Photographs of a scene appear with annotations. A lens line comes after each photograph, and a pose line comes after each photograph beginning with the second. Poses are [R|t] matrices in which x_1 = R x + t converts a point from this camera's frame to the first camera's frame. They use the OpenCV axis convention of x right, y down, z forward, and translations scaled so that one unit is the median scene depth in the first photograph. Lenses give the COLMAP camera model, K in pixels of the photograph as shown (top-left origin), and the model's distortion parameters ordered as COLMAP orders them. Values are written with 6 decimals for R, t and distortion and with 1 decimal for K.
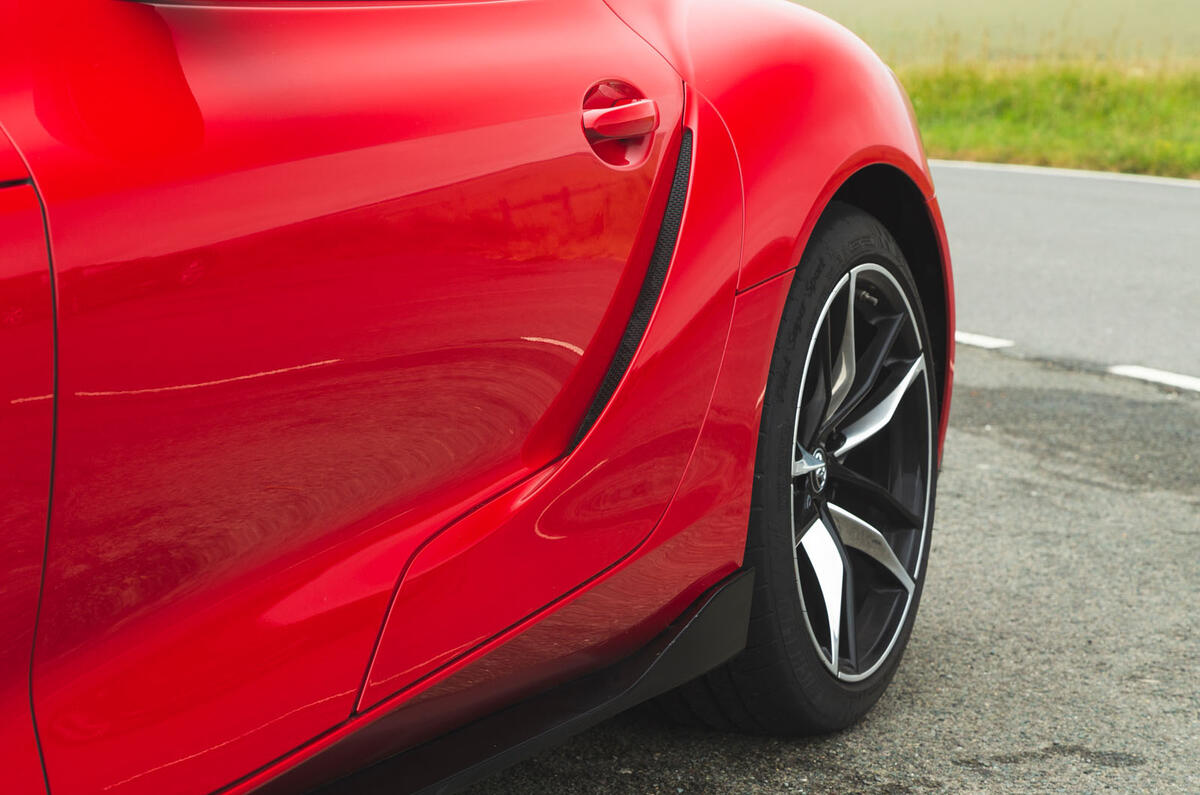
lens RADIAL K [[3073.3, 0, 599.6], [0, 3073.3, 397.0], [0, 0, 1]] dist [0.136836, 0.000000]
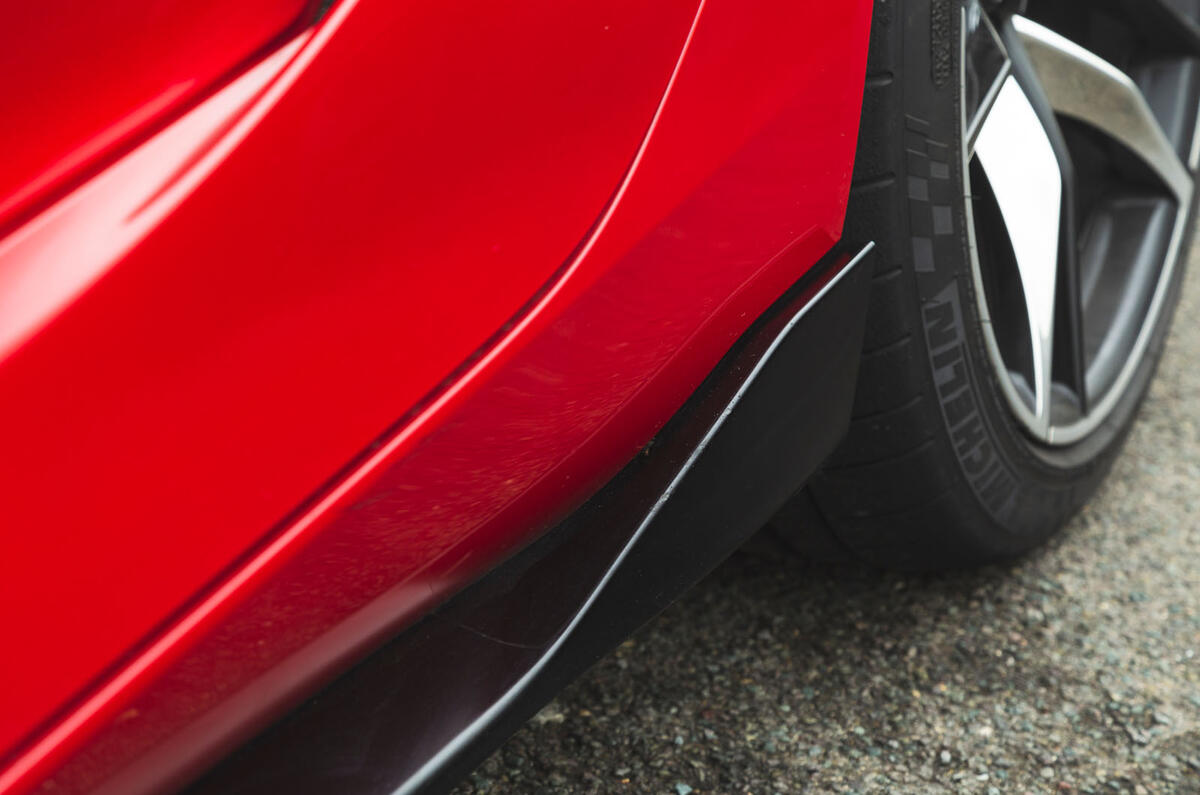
lens RADIAL K [[3468.8, 0, 599.7], [0, 3468.8, 398.0], [0, 0, 1]] dist [-0.032411, 0.000000]
pose [[0.999786, -0.017860, 0.010405, 0.010909], [0.015414, 0.979609, 0.200320, -0.012080], [-0.013770, -0.200117, 0.979675, 0.545068]]
